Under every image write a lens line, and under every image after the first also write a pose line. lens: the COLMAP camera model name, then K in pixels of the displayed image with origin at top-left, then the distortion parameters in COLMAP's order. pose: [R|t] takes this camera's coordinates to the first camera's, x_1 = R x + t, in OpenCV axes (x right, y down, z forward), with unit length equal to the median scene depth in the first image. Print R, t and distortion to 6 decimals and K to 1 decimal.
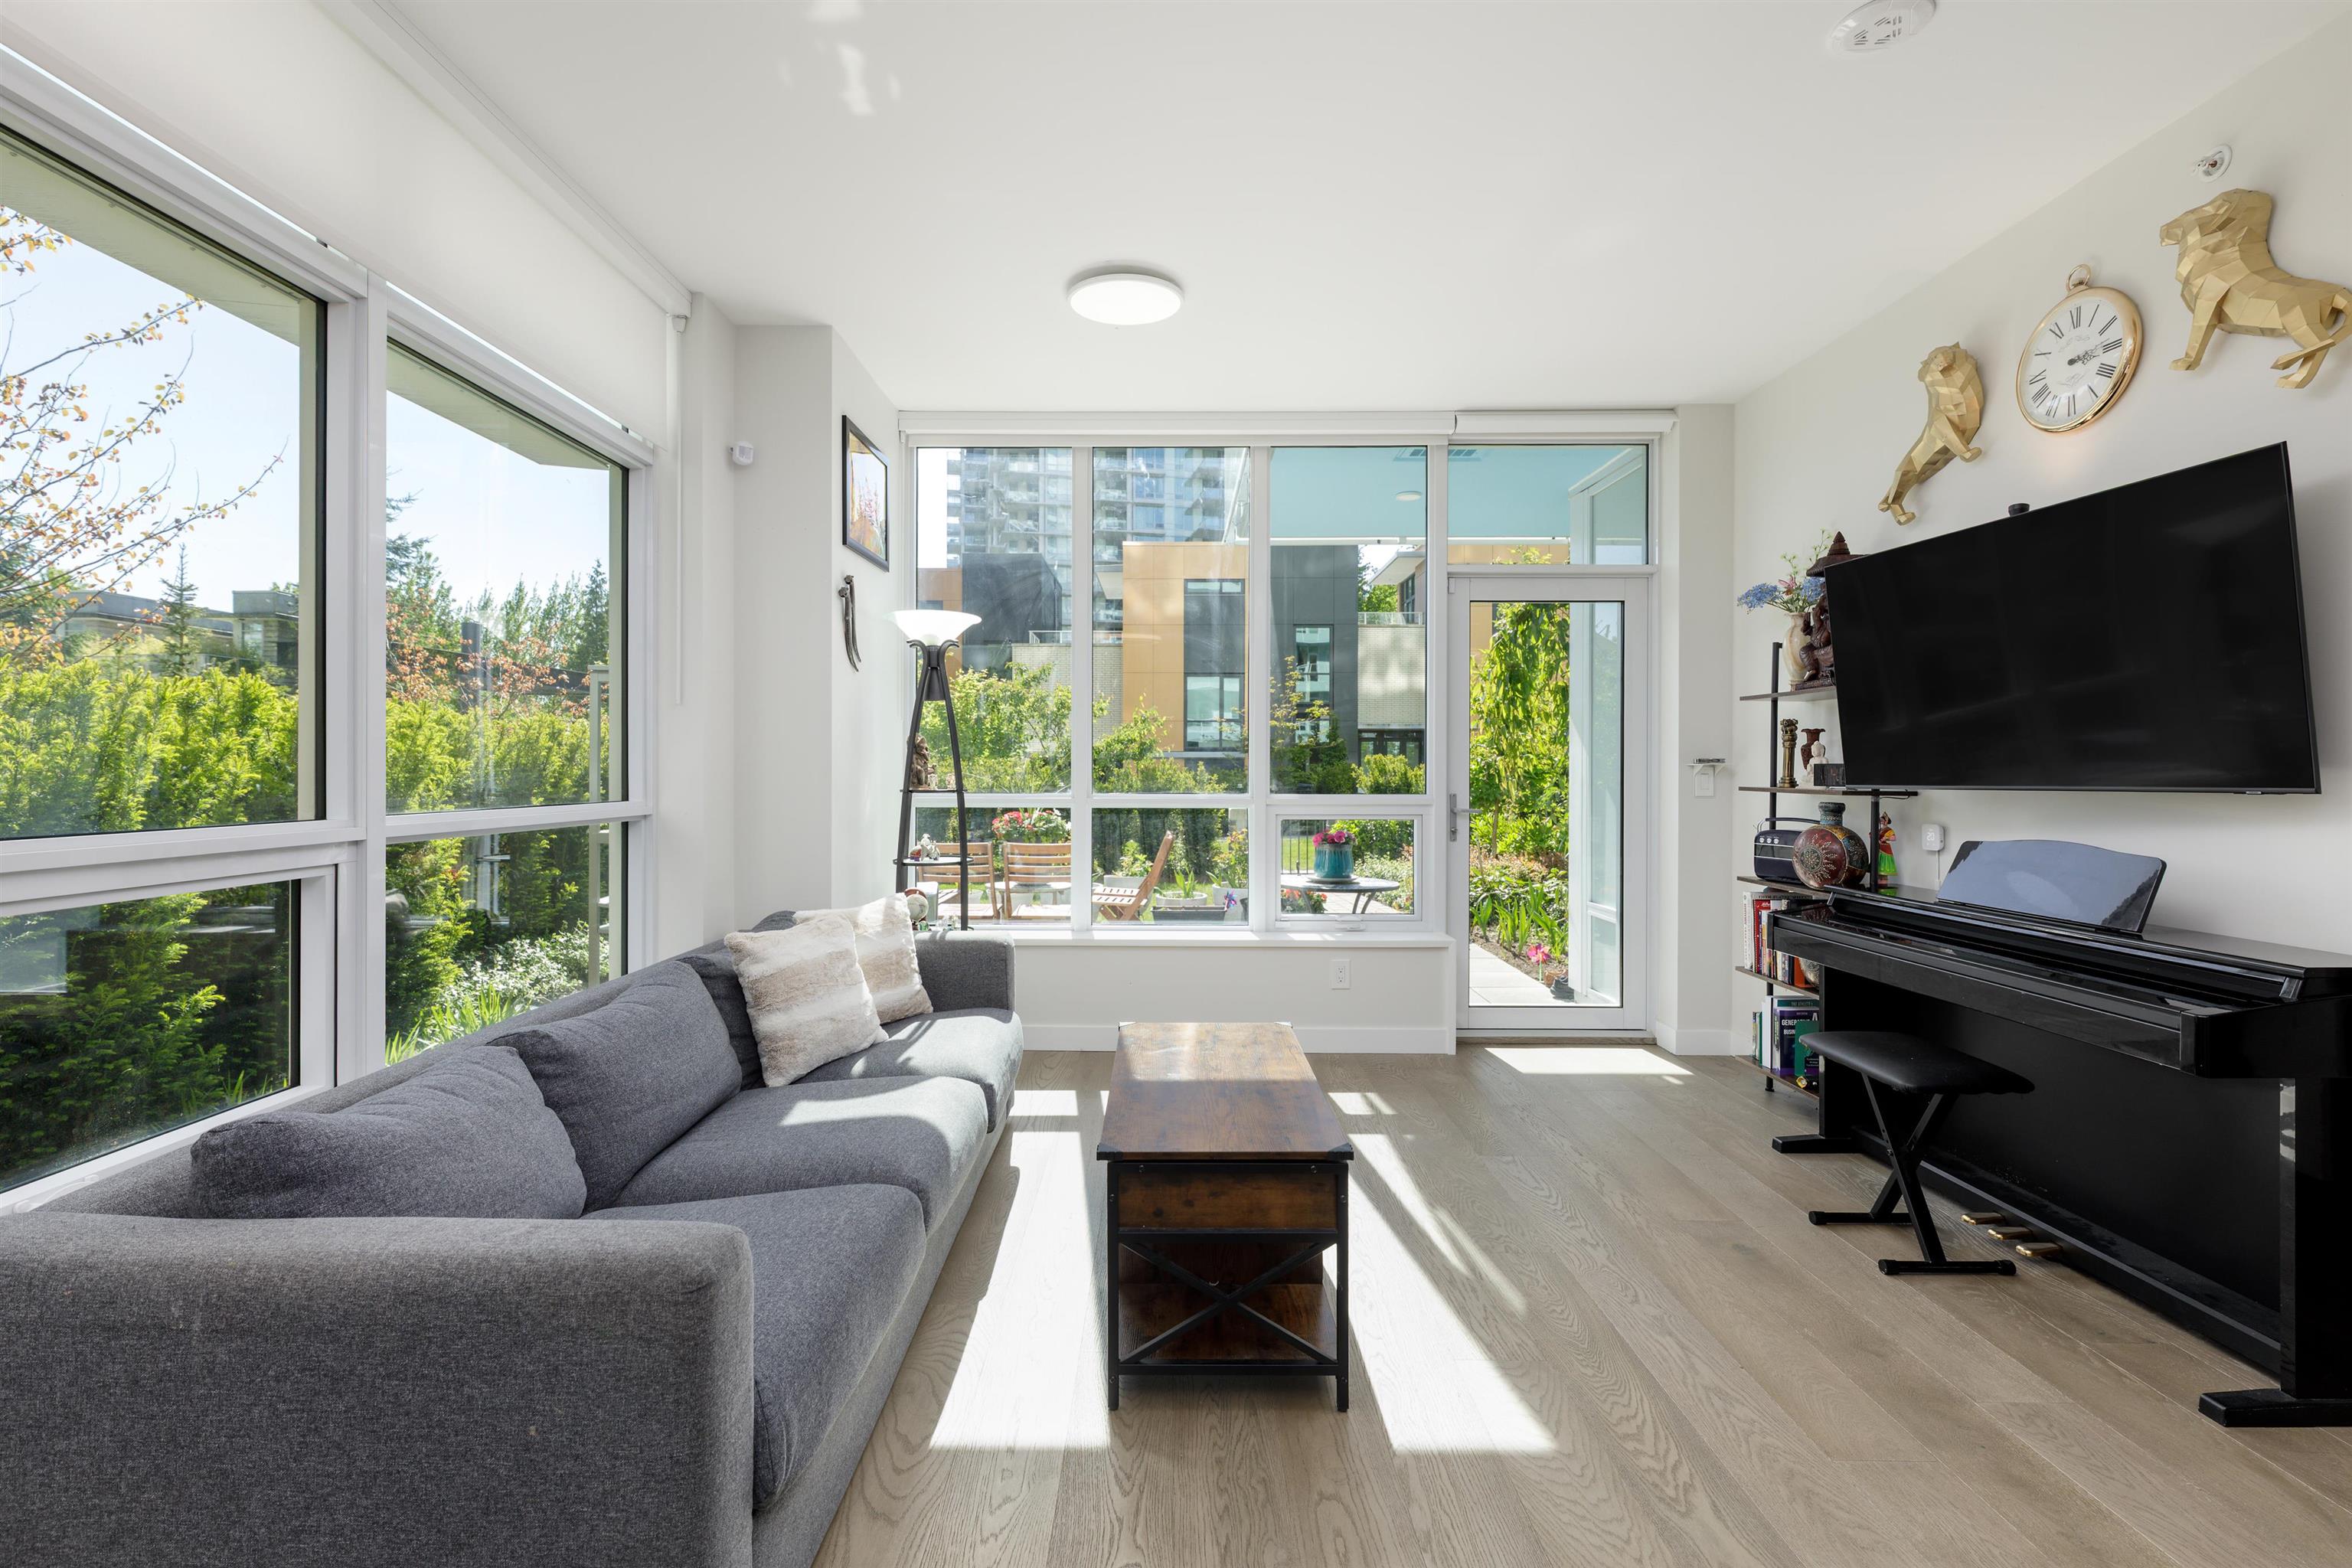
lens RADIAL K [[1076.0, 0, 1170.0], [0, 1076.0, 767.6], [0, 0, 1]] dist [0.000129, -0.001188]
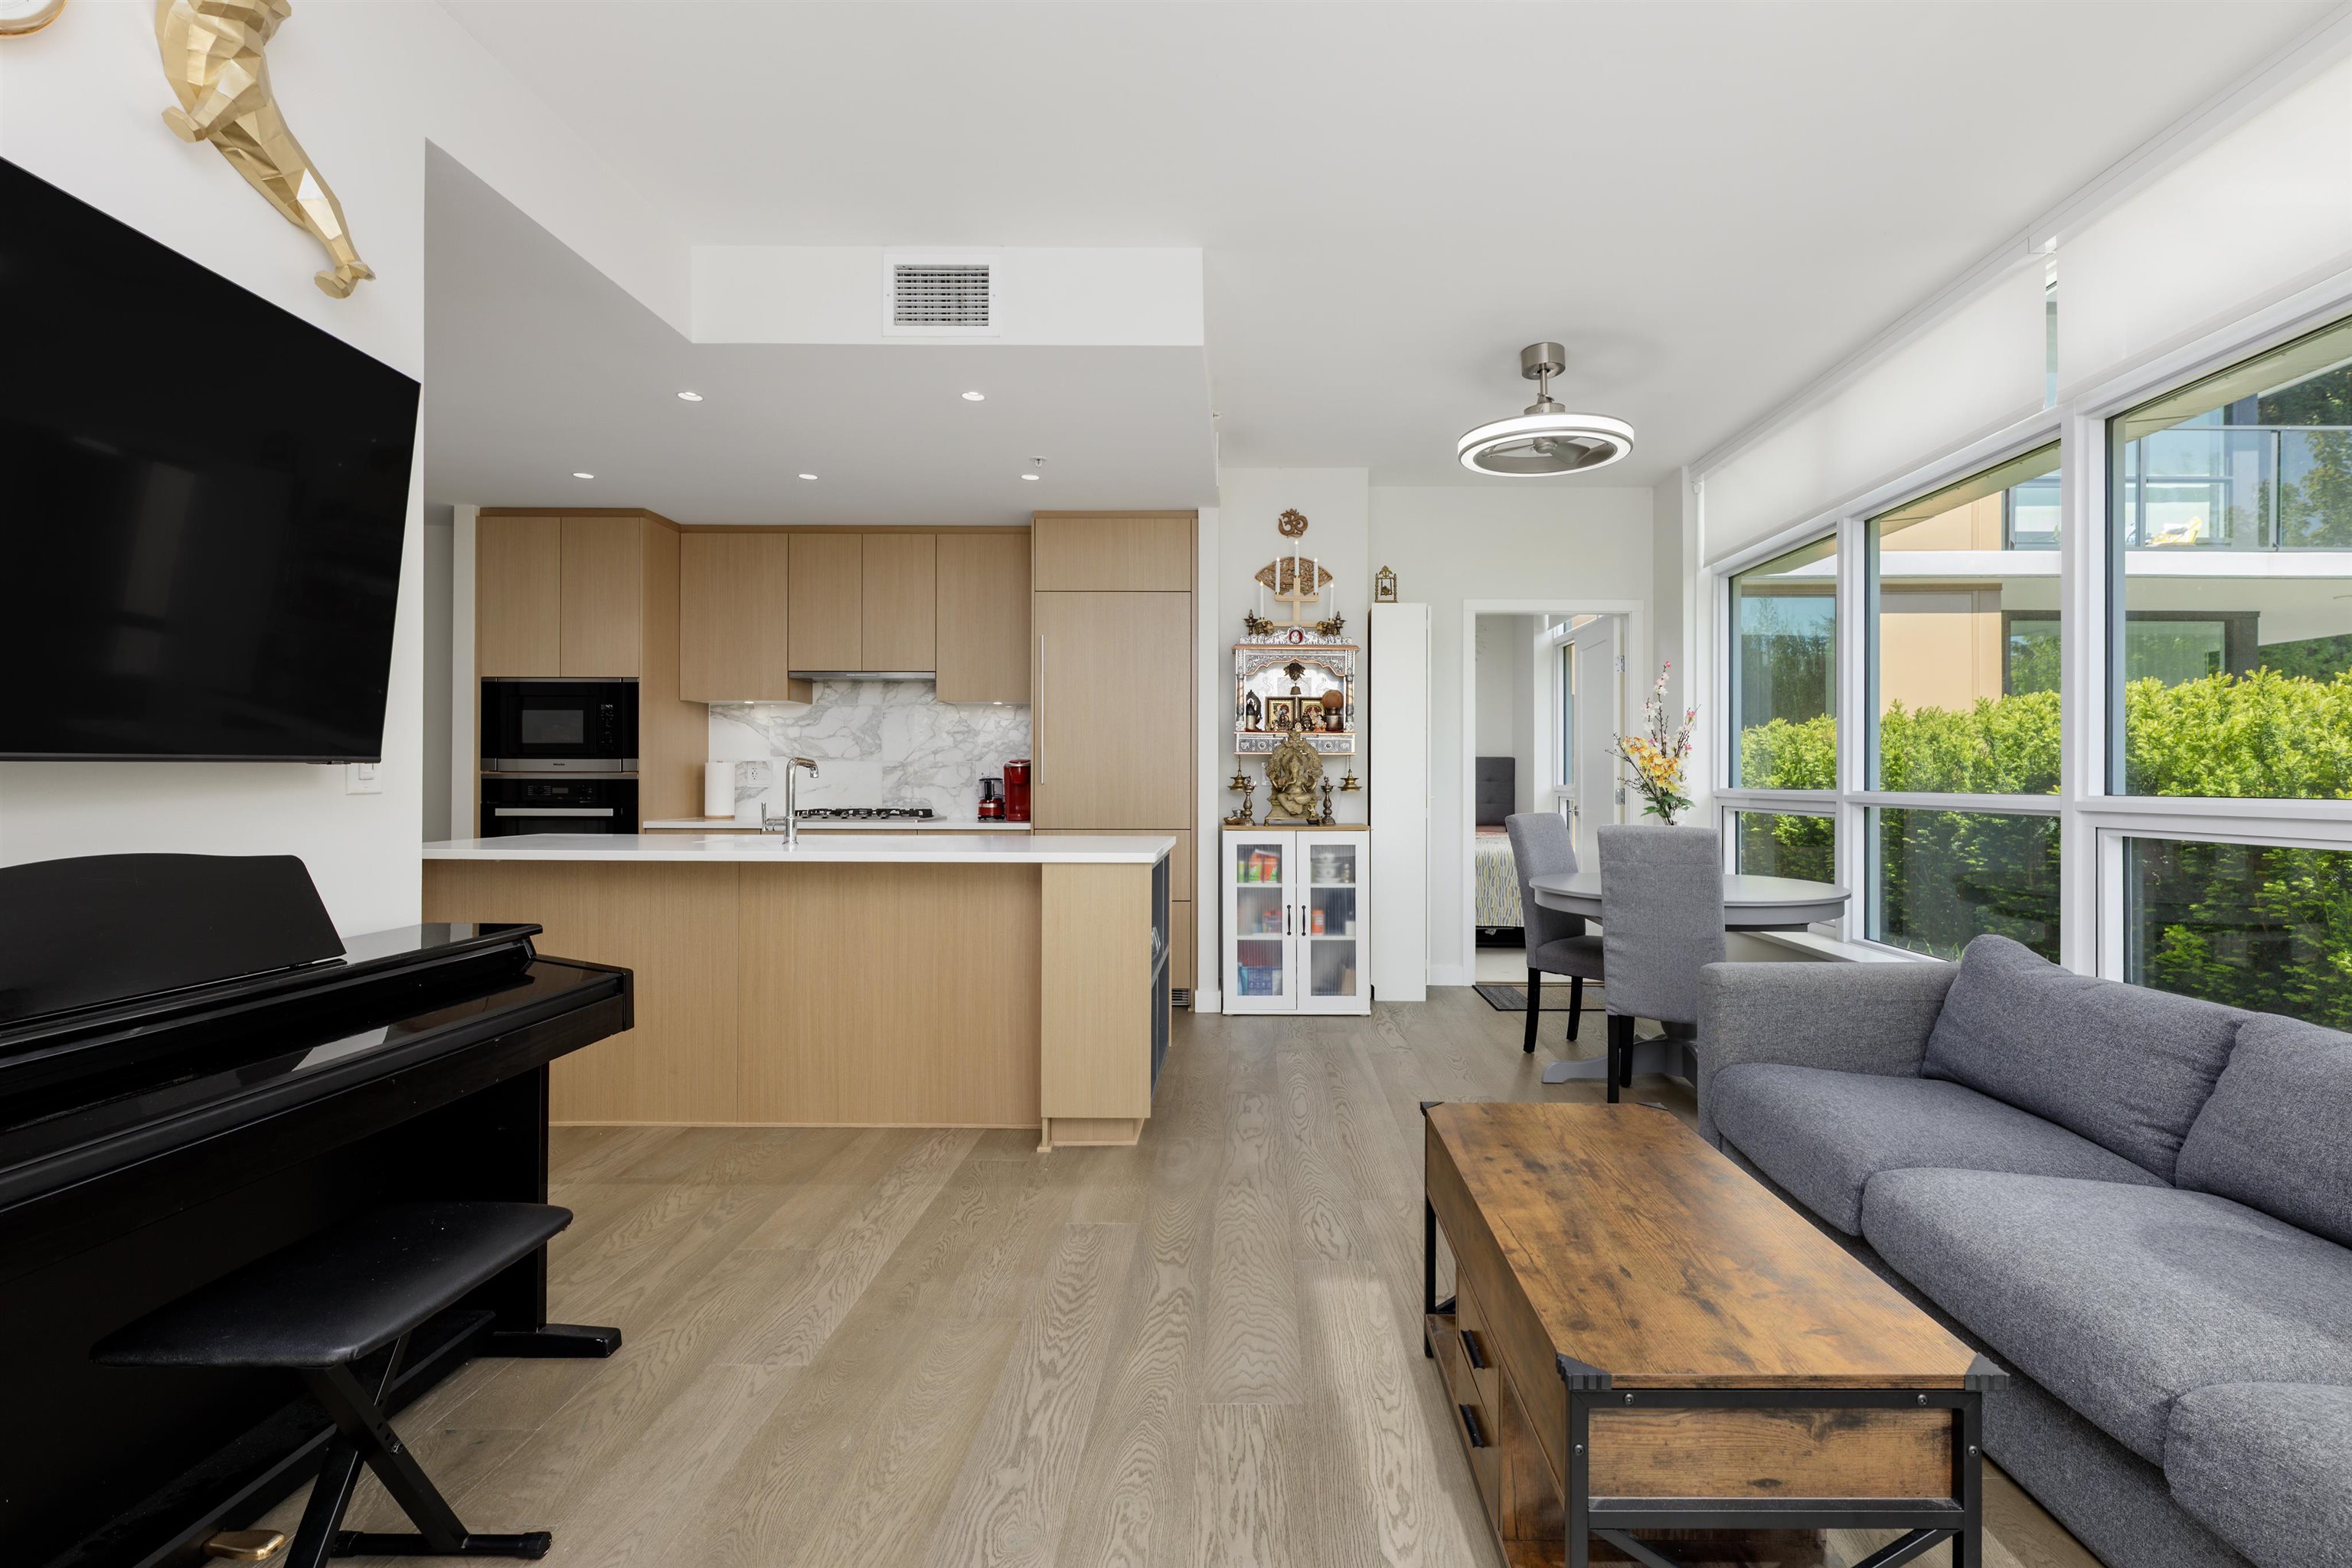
lens RADIAL K [[1064.5, 0, 1254.1], [0, 1064.5, 779.9], [0, 0, 1]] dist [-0.004041, -0.000356]
pose [[-0.999989, -0.003821, 0.002741, 0.195736], [-0.003813, 0.999989, 0.002758, 0.019633], [-0.002751, 0.002748, -0.999992, 1.204690]]
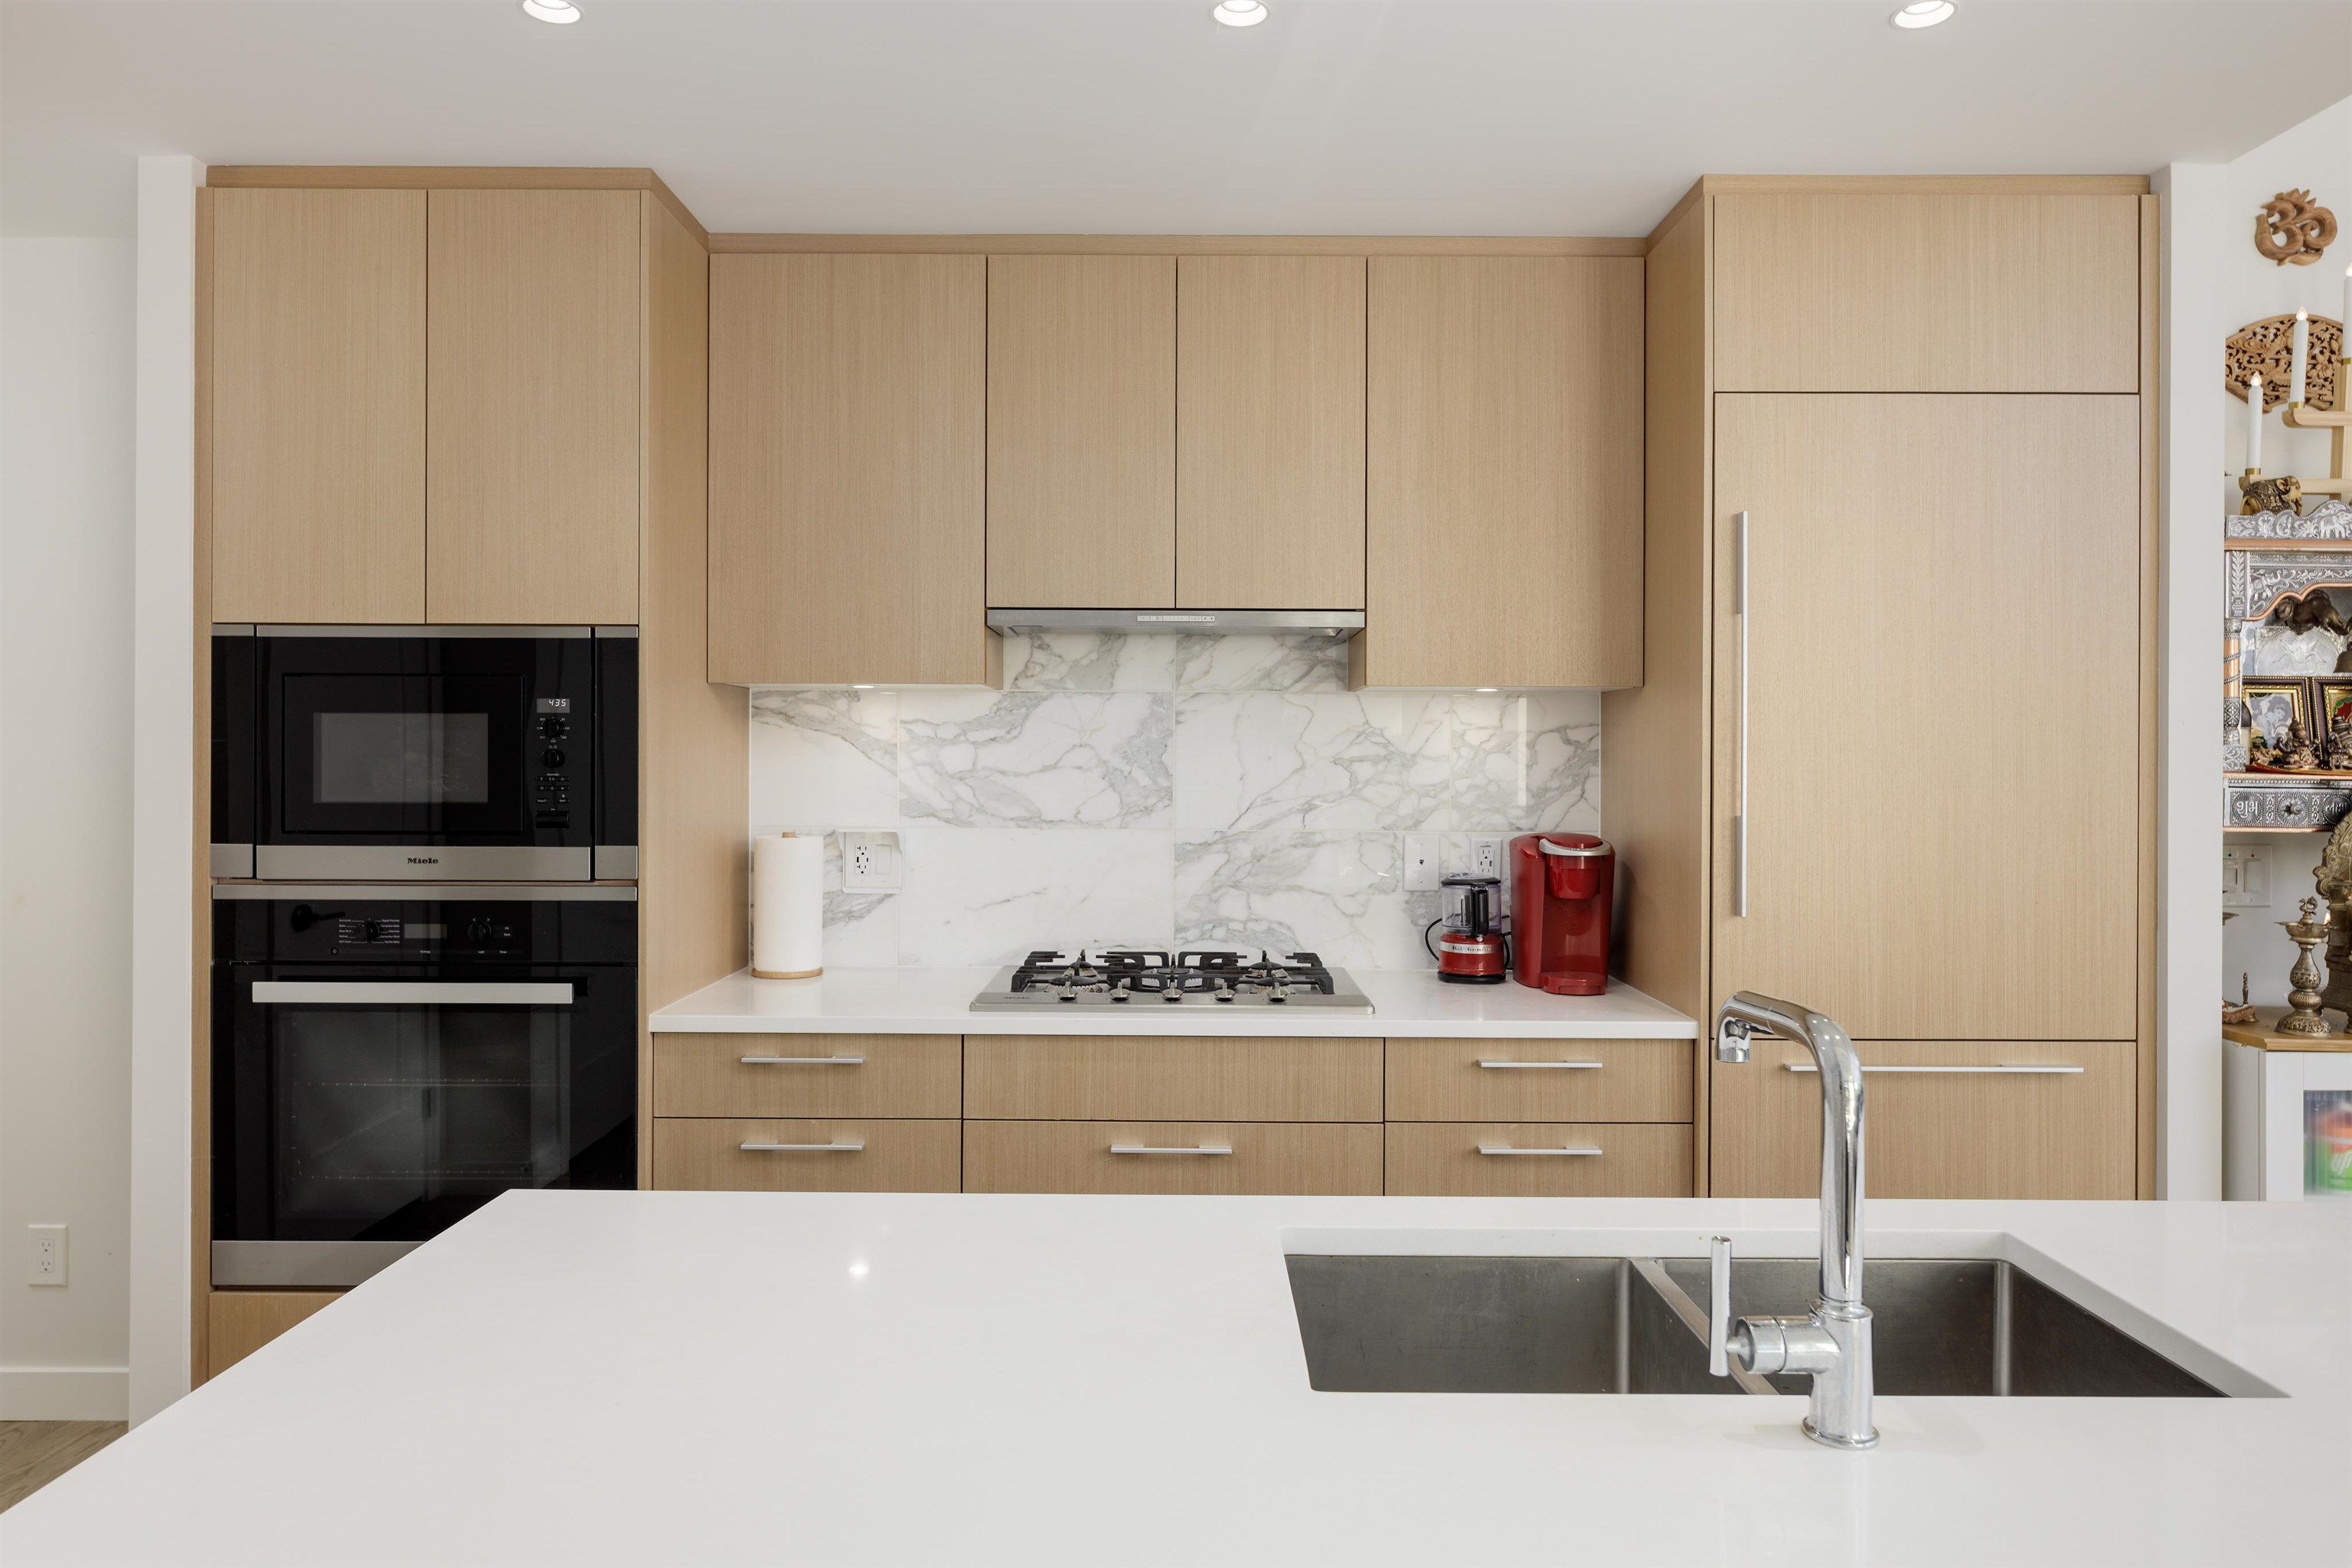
lens RADIAL K [[1484.6, 0, 1171.2], [0, 1484.6, 761.1], [0, 0, 1]] dist [-0.008233, 0.003388]
pose [[-0.999925, -0.005966, 0.010662, 0.778650], [-0.005929, 0.999976, 0.003447, -0.050327], [-0.010682, 0.003383, -0.999937, 0.479787]]
